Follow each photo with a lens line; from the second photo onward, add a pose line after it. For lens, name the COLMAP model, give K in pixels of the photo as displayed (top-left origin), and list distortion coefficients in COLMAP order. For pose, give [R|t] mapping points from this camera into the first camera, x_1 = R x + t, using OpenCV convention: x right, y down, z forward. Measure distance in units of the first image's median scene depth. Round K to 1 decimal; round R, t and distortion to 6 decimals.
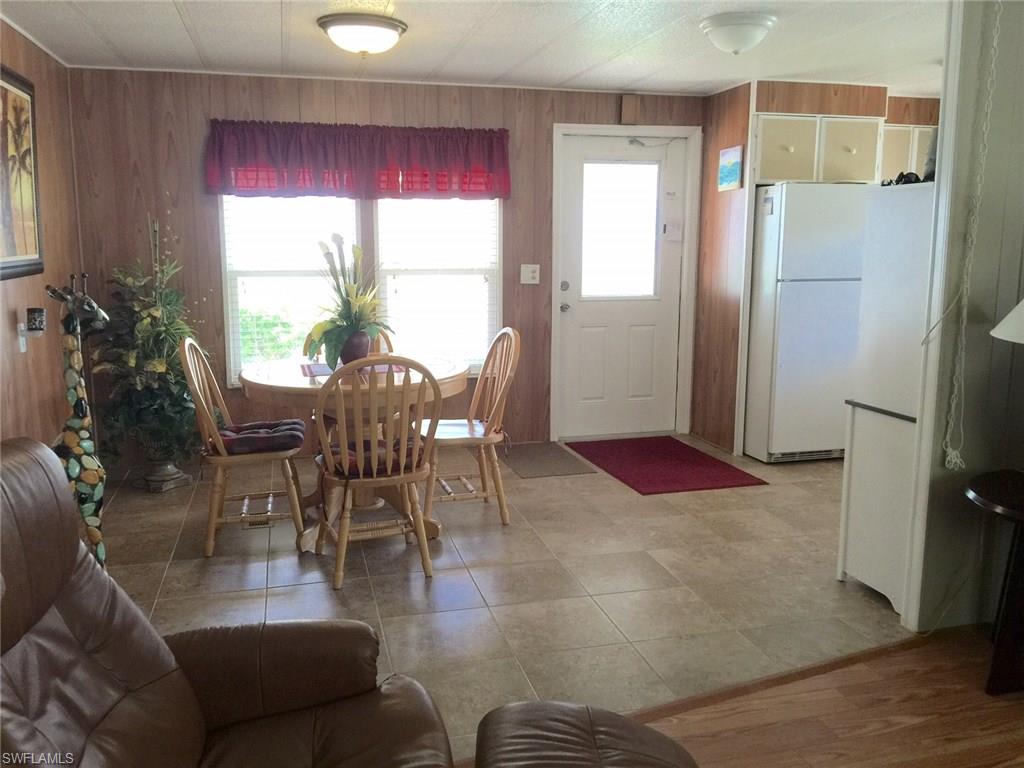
lens RADIAL K [[864.5, 0, 512.0], [0, 864.5, 384.0], [0, 0, 1]] dist [0.076042, -0.110637]
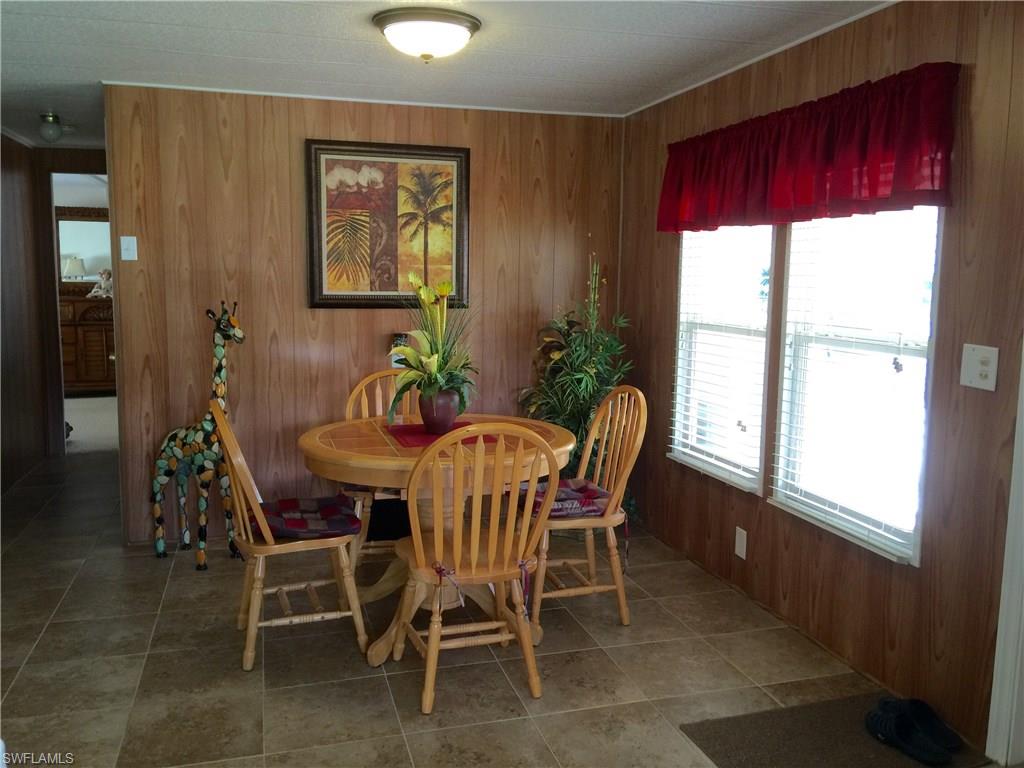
lens RADIAL K [[852.3, 0, 512.0], [0, 852.3, 384.0], [0, 0, 1]] dist [0.063487, 0.002897]
pose [[0.037582, 0.129542, -0.990861, 0.492848], [-0.180699, 0.976097, 0.120758, -0.138487], [0.982820, 0.174510, 0.060091, 0.789841]]
